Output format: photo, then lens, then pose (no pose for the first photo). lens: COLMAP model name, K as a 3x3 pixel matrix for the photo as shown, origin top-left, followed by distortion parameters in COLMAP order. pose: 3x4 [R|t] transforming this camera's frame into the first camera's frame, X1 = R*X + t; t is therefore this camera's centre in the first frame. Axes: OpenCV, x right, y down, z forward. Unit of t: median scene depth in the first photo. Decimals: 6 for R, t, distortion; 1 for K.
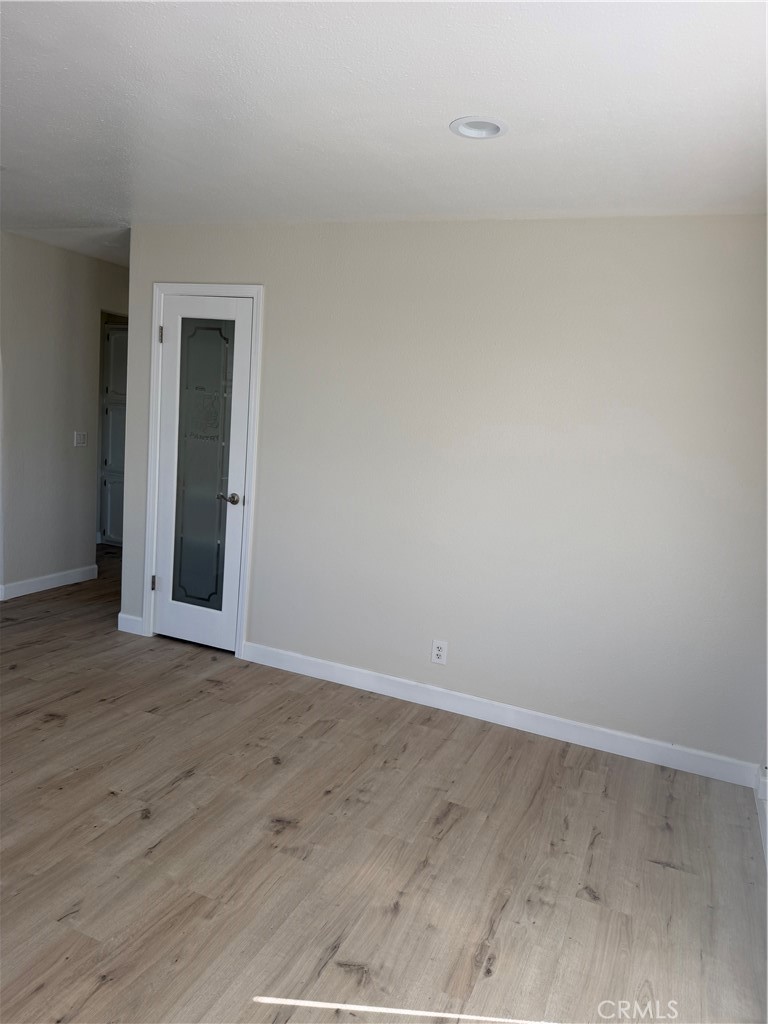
lens RADIAL K [[717.0, 0, 384.0], [0, 717.0, 512.0], [0, 0, 1]] dist [0.045039, -0.003659]
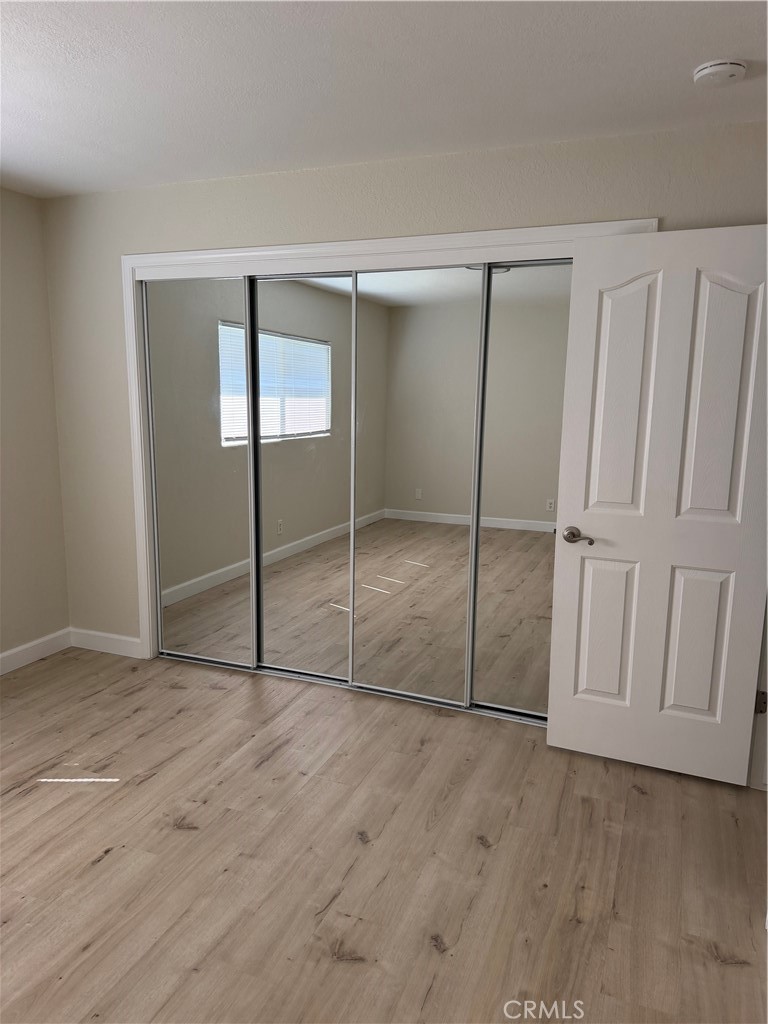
lens RADIAL K [[717.0, 0, 384.0], [0, 717.0, 512.0], [0, 0, 1]] dist [0.045039, -0.003659]
pose [[-0.997060, -0.069147, -0.033030, -0.016704], [-0.075986, 0.947900, 0.309374, -0.227044], [0.009917, 0.310974, -0.950367, 1.699874]]
